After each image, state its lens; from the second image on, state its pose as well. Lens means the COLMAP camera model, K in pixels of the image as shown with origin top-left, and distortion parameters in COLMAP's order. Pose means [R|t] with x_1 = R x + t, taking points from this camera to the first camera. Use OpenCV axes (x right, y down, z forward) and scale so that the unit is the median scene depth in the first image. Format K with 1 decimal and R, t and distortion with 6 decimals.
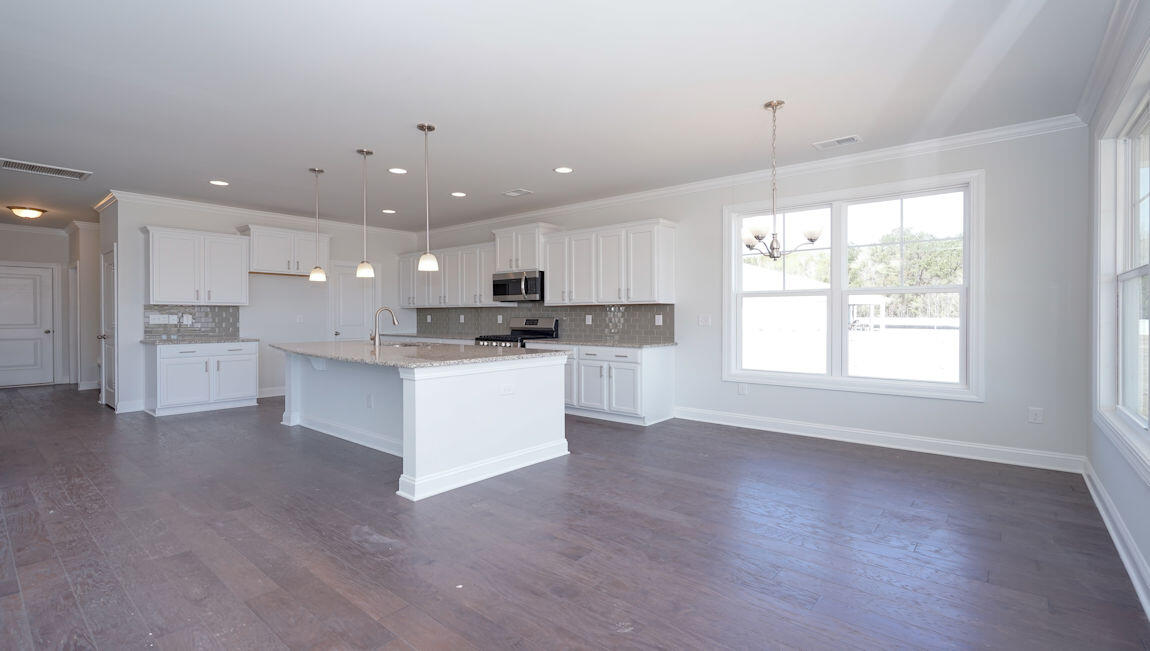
lens RADIAL K [[519.2, 0, 592.5], [0, 519.2, 316.0], [0, 0, 1]] dist [-0.007787, 0.003179]
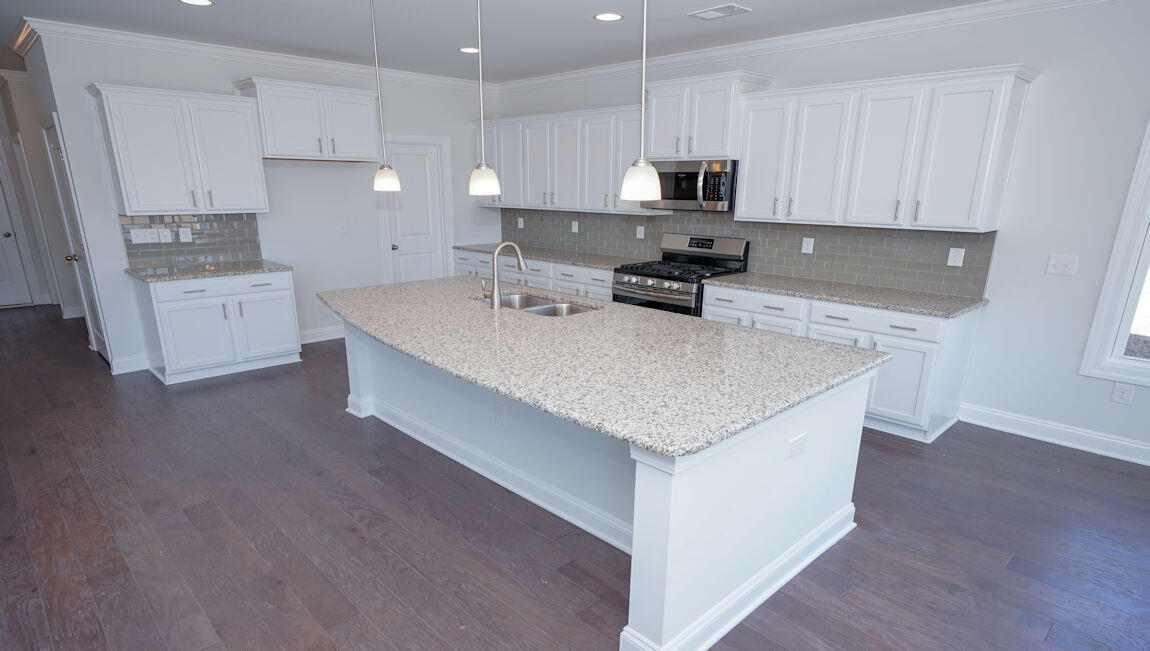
lens RADIAL K [[628.2, 0, 591.7], [0, 628.2, 365.1], [0, 0, 1]] dist [-0.002797, 0.003000]
pose [[0.994342, 0.039258, -0.098705, -0.186390], [-0.010046, 0.959791, 0.280534, -0.064262], [0.105749, -0.277956, 0.954755, 0.250308]]
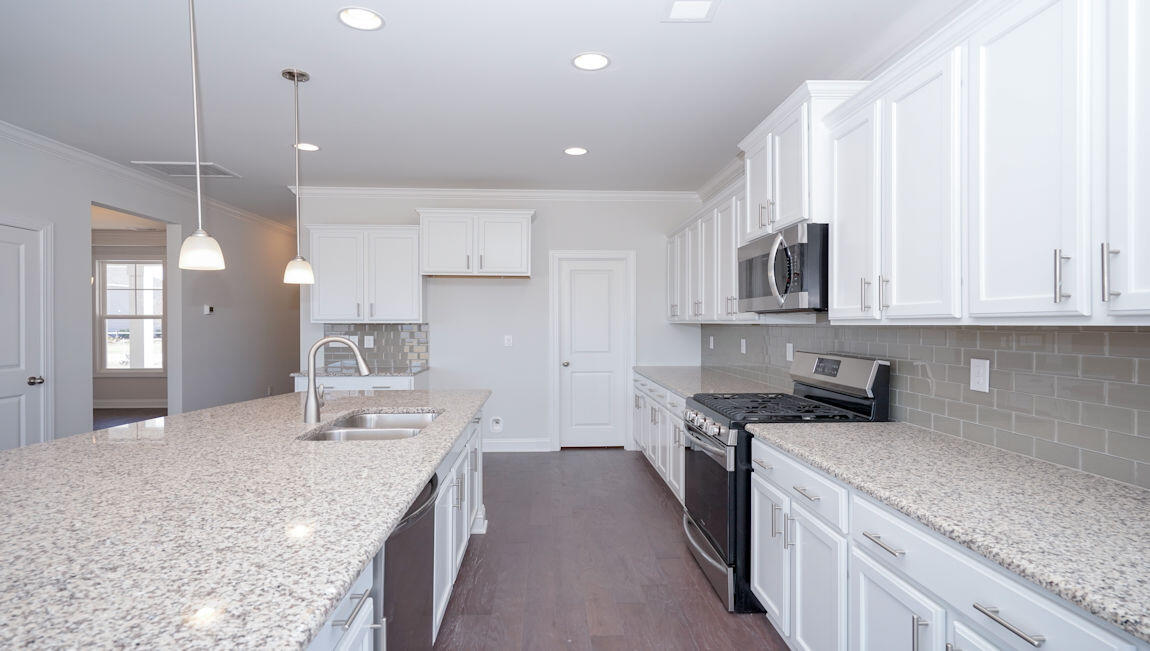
lens RADIAL K [[600.9, 0, 579.4], [0, 600.9, 322.0], [0, 0, 1]] dist [-0.035250, -0.000464]
pose [[0.664521, 0.000181, -0.747269, 0.093525], [0.000738, 0.999999, 0.000899, -0.023392], [0.747269, -0.001148, 0.664521, 0.646659]]
